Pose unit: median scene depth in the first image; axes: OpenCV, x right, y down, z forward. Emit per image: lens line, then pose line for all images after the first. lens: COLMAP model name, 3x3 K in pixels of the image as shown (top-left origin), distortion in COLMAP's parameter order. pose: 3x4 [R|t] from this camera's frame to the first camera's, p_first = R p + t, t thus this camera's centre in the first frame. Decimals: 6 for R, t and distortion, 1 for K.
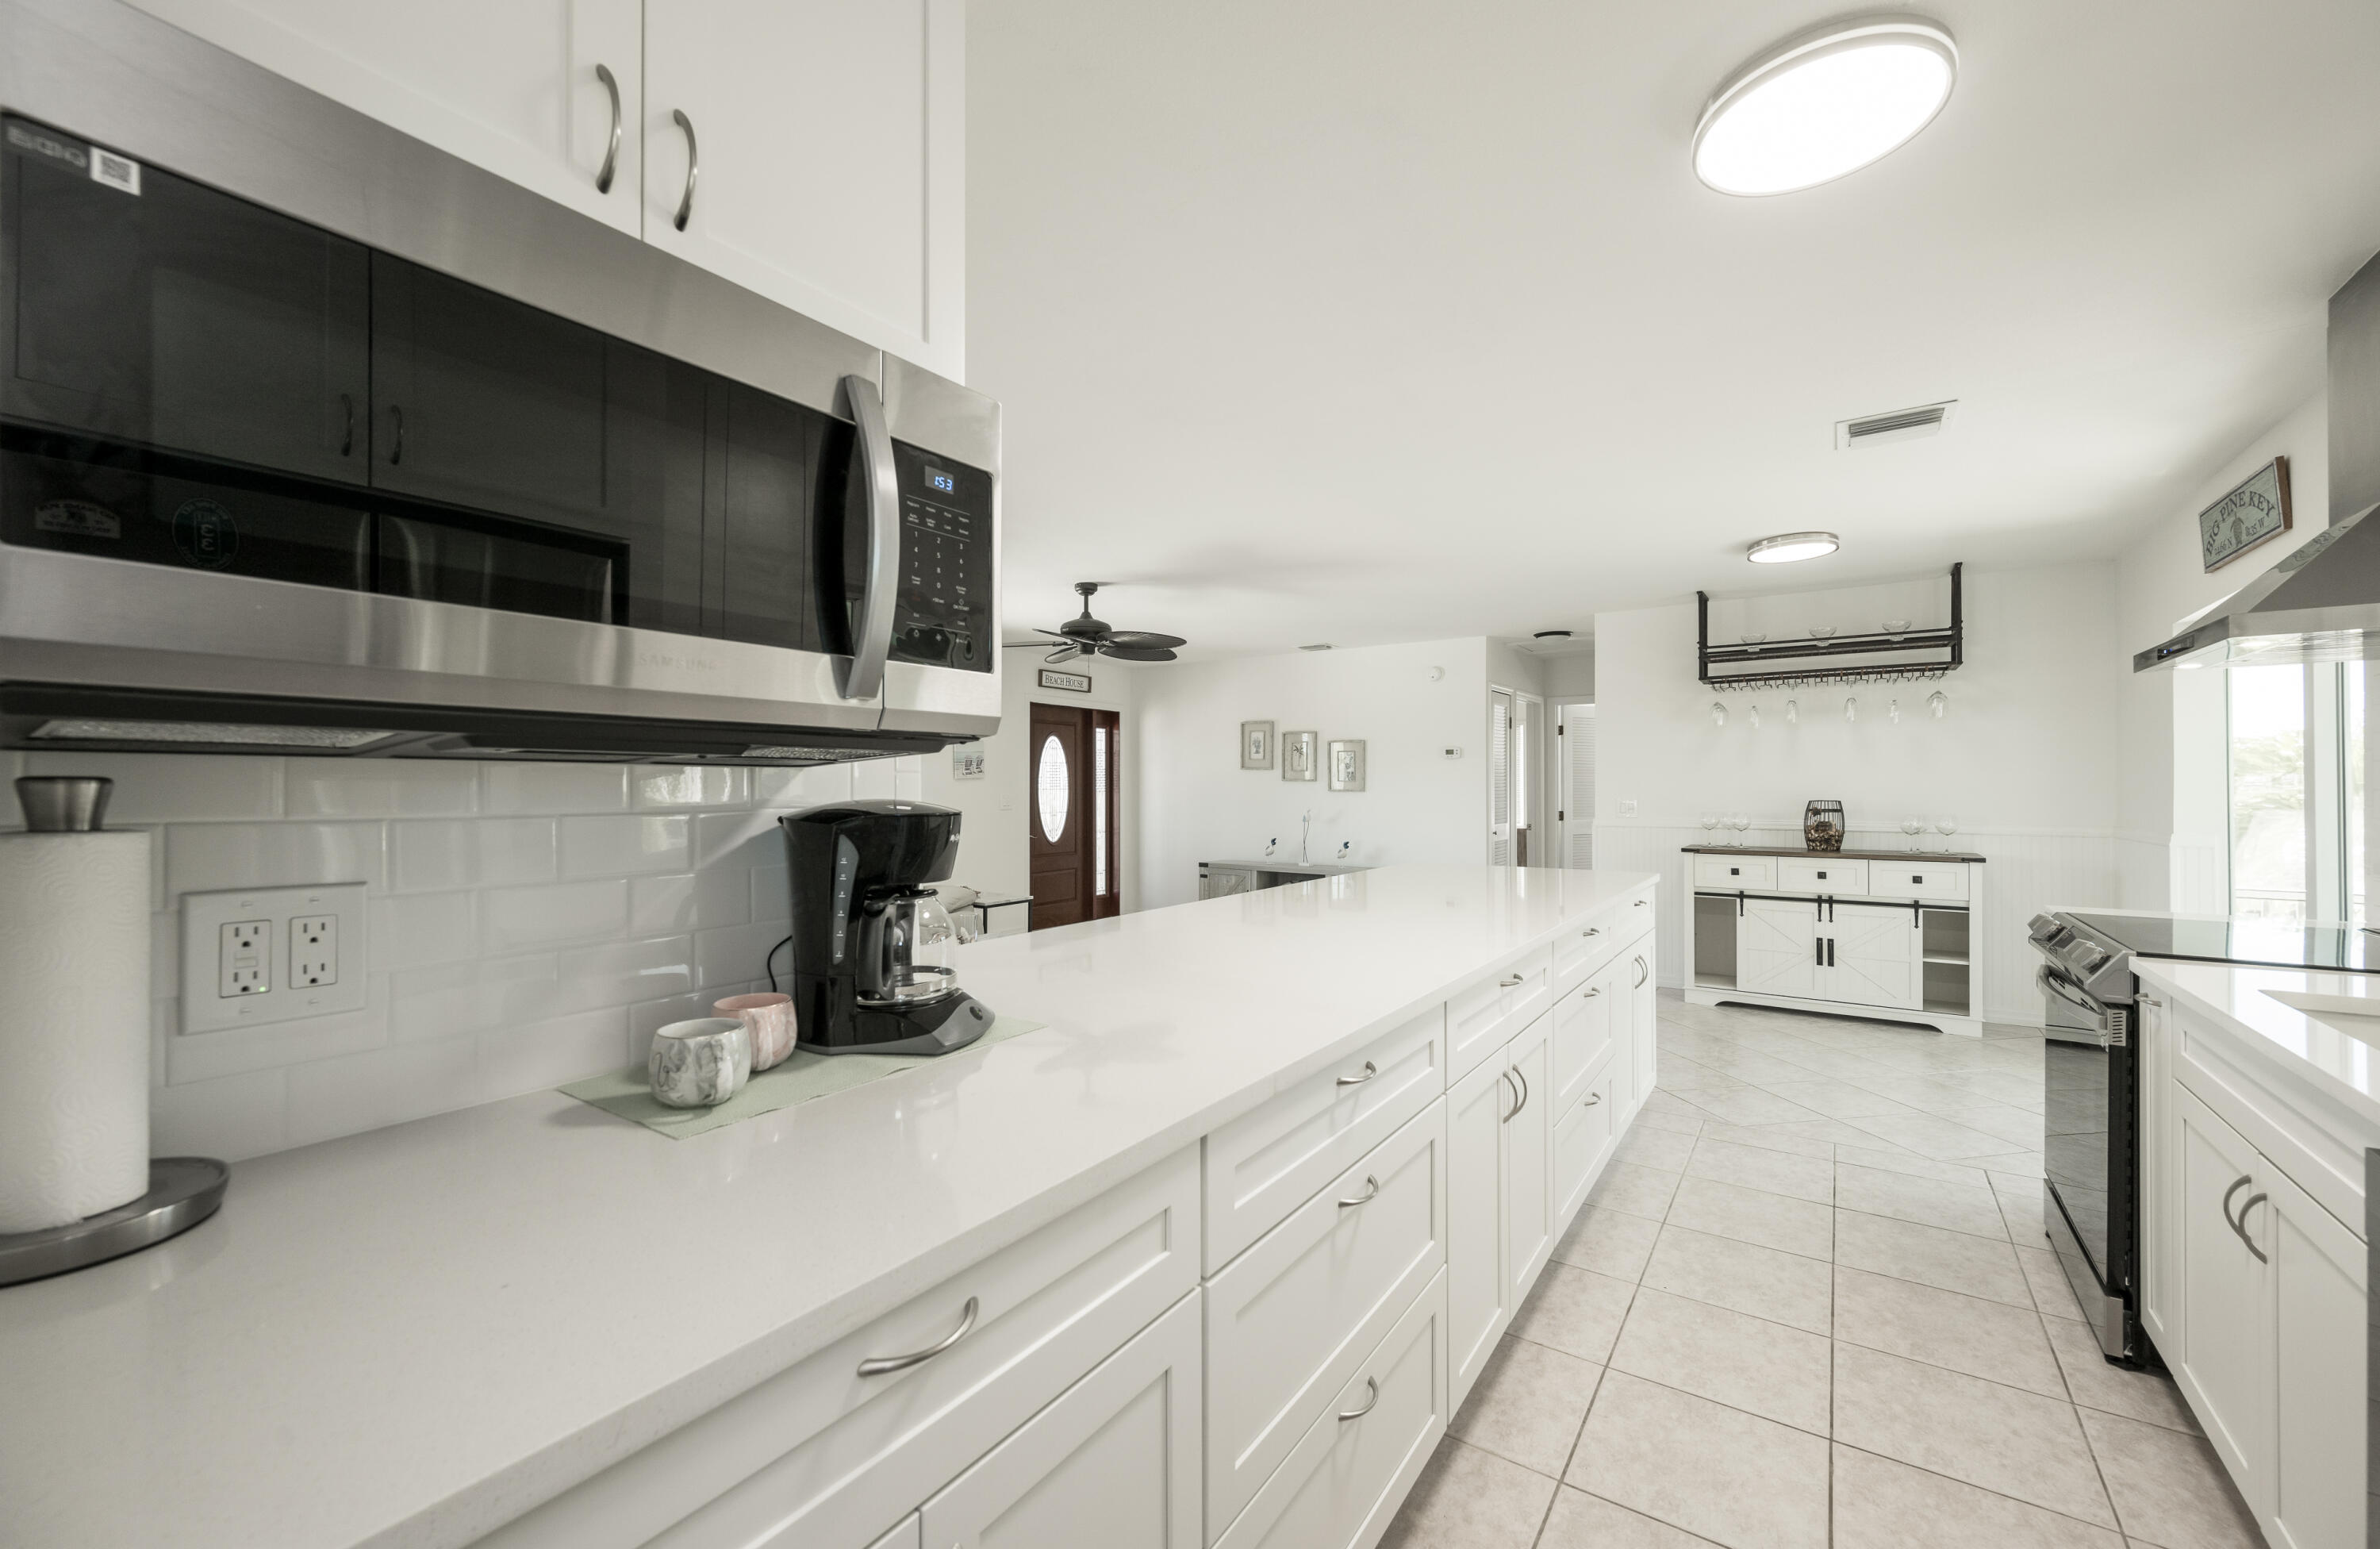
lens RADIAL K [[937.7, 0, 1190.0], [0, 937.7, 774.5], [0, 0, 1]] dist [0.000699, 0.000086]
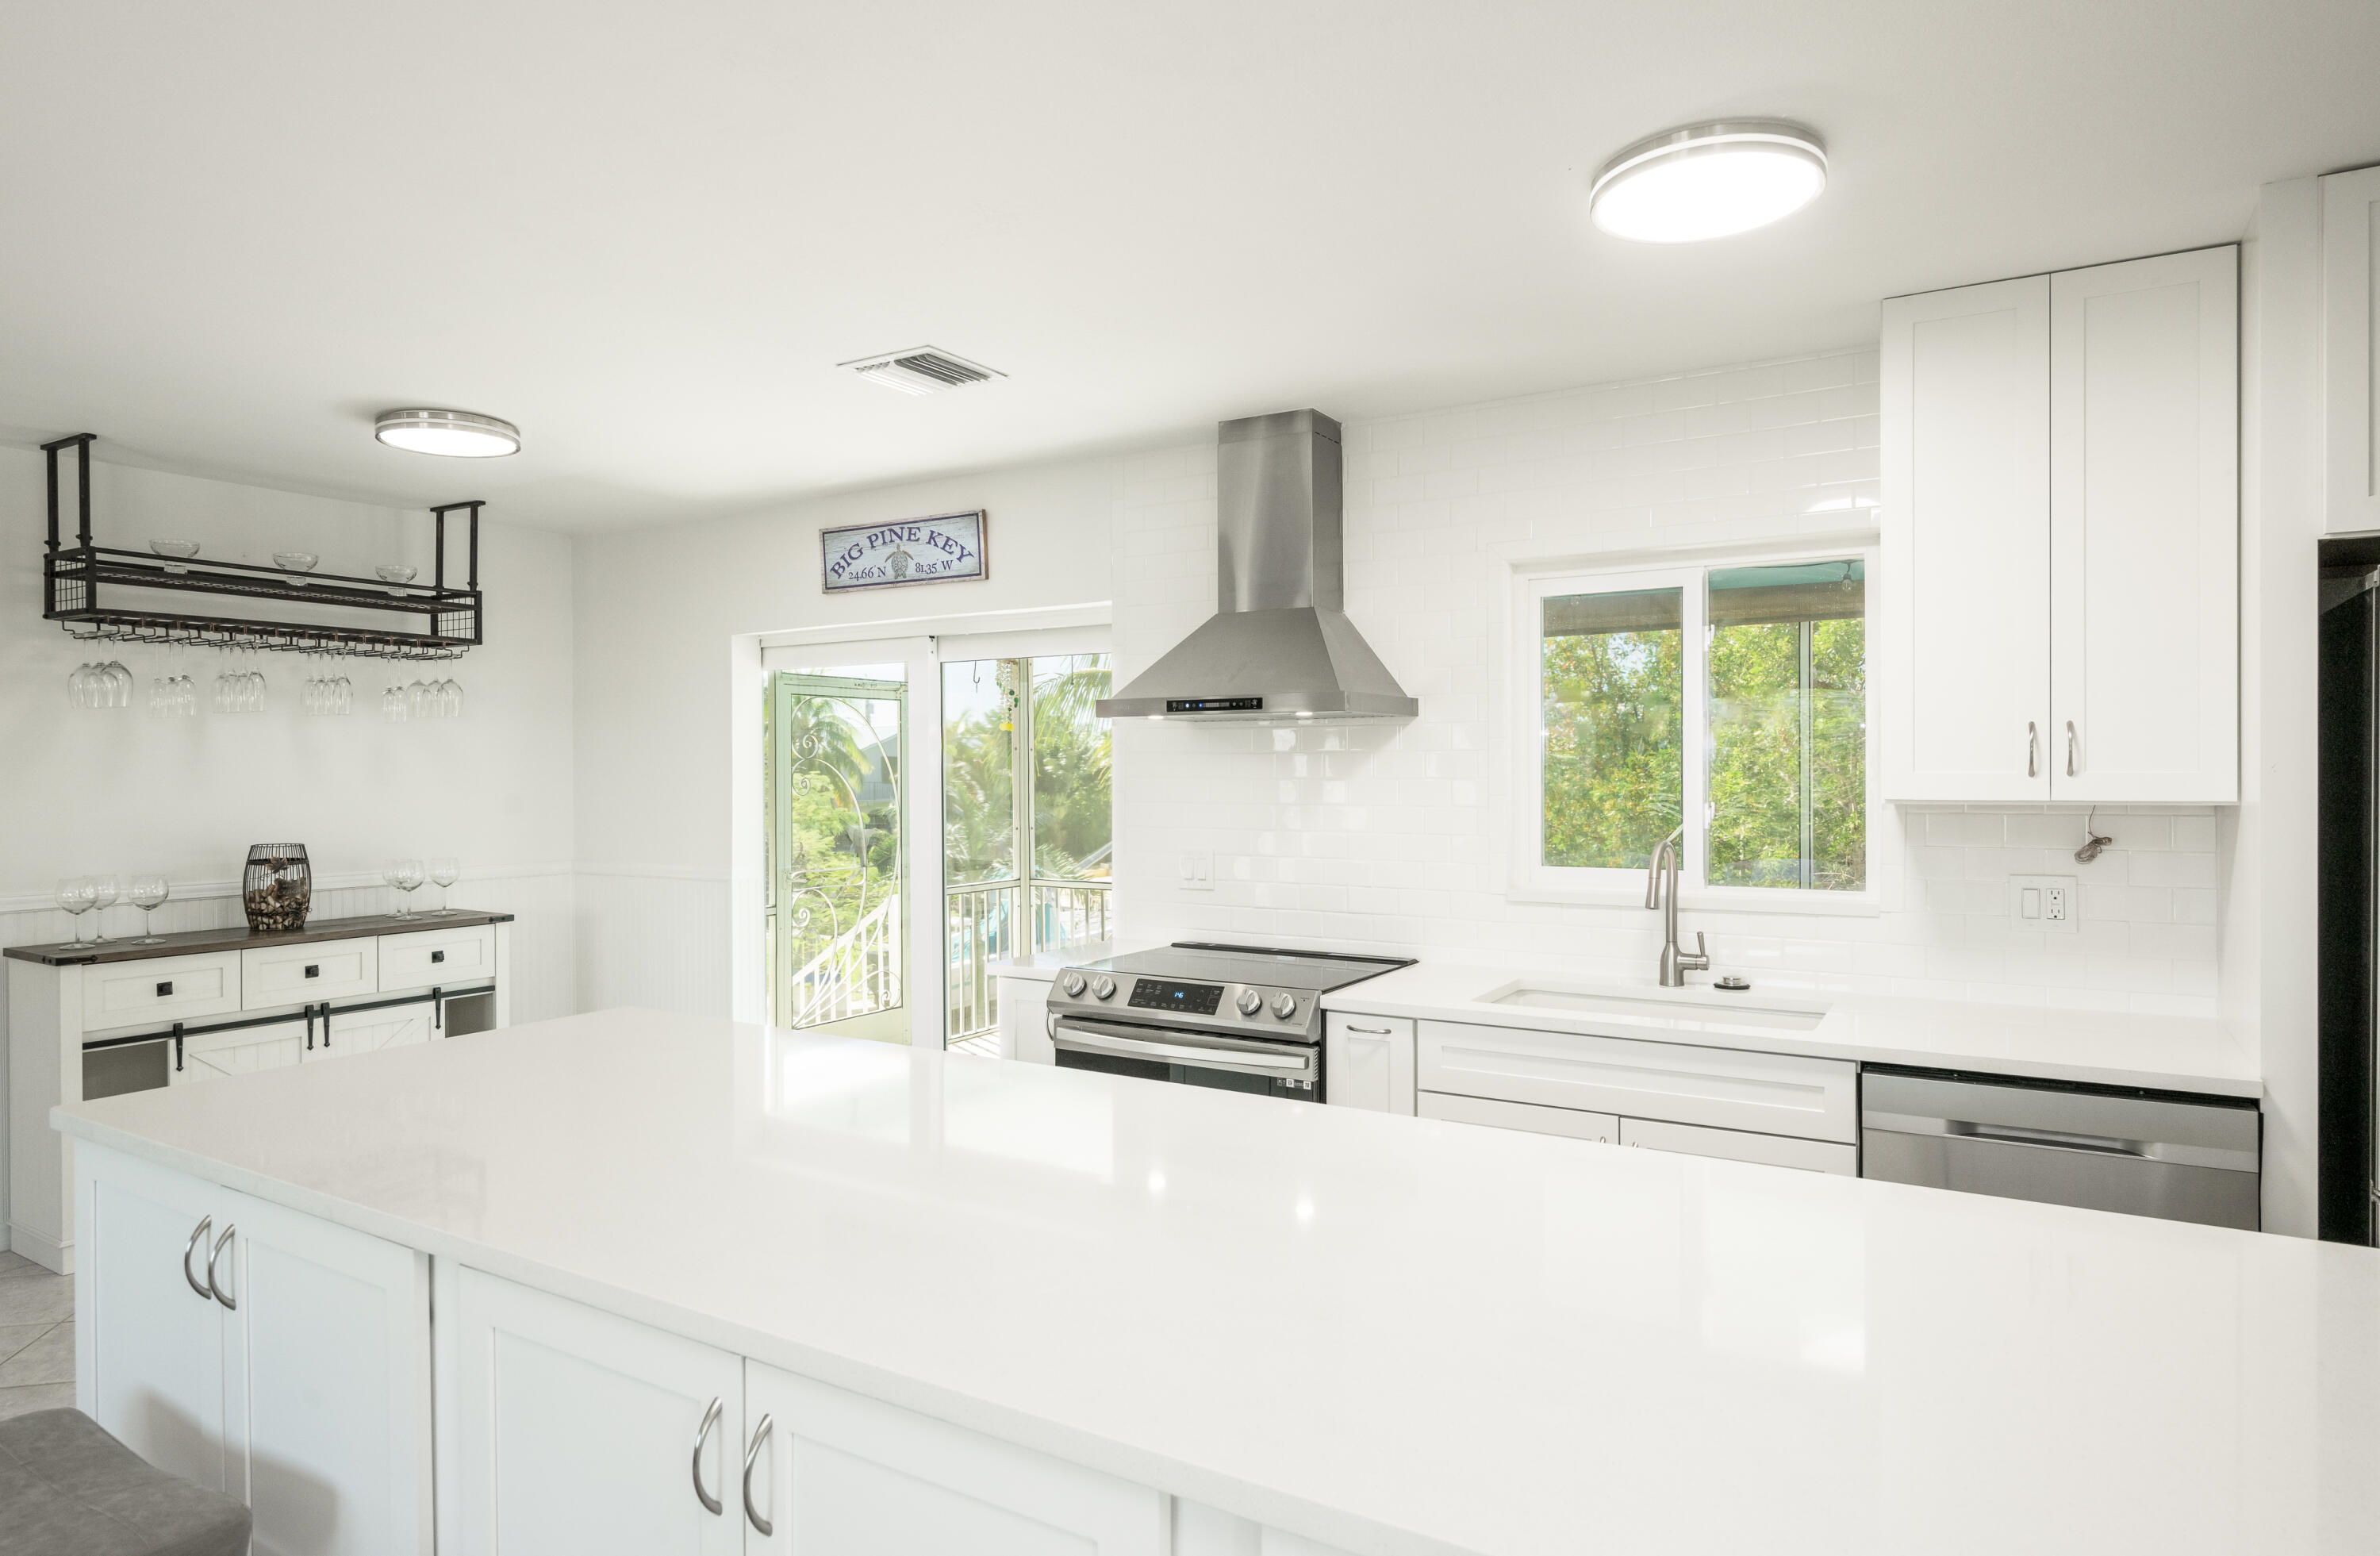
lens RADIAL K [[1352.6, 0, 1186.0], [0, 1352.6, 772.6], [0, 0, 1]] dist [-0.001691, 0.000193]
pose [[-0.061503, 0.000534, 0.998107, -0.218538], [-0.011825, 0.999929, -0.001264, -0.024303], [-0.998037, -0.011880, -0.061493, 0.497235]]
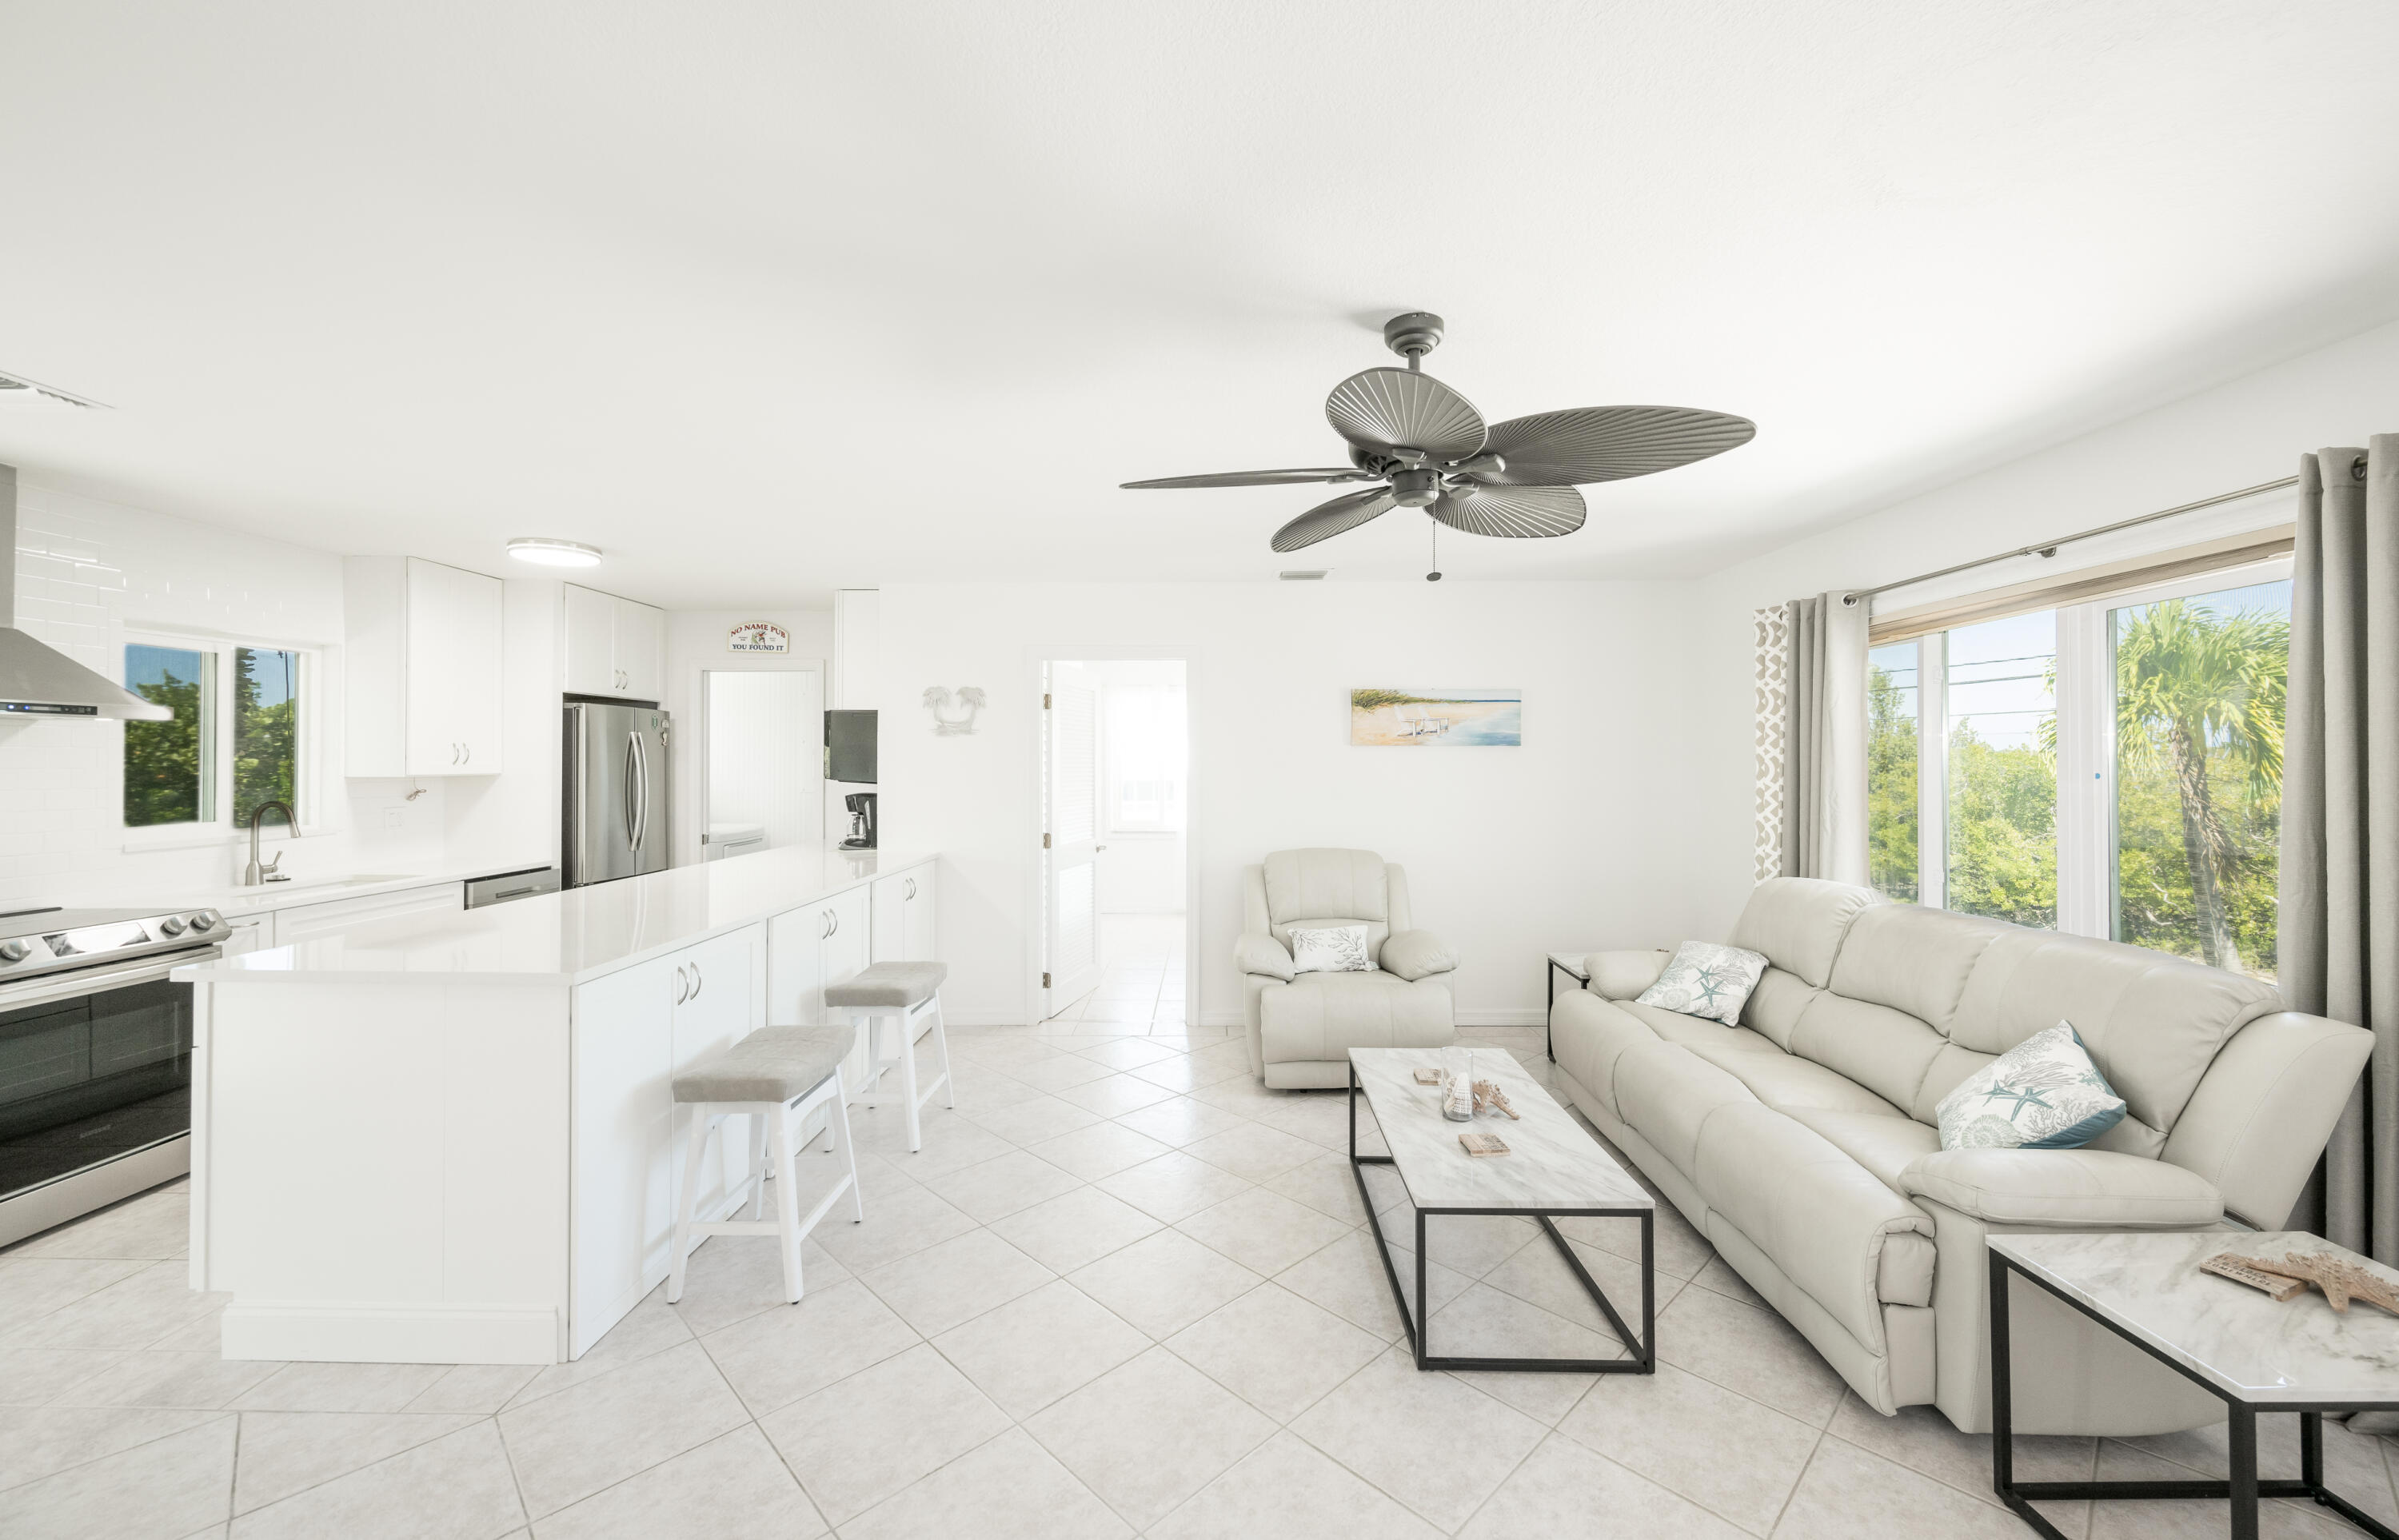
lens RADIAL K [[944.2, 0, 1197.7], [0, 944.2, 758.2], [0, 0, 1]] dist [0.000476, 0.000268]
pose [[-0.834735, -0.001568, -0.550649, 0.189918], [0.006839, 0.999889, -0.013215, -0.016158], [0.550609, -0.014798, -0.834632, 1.323631]]
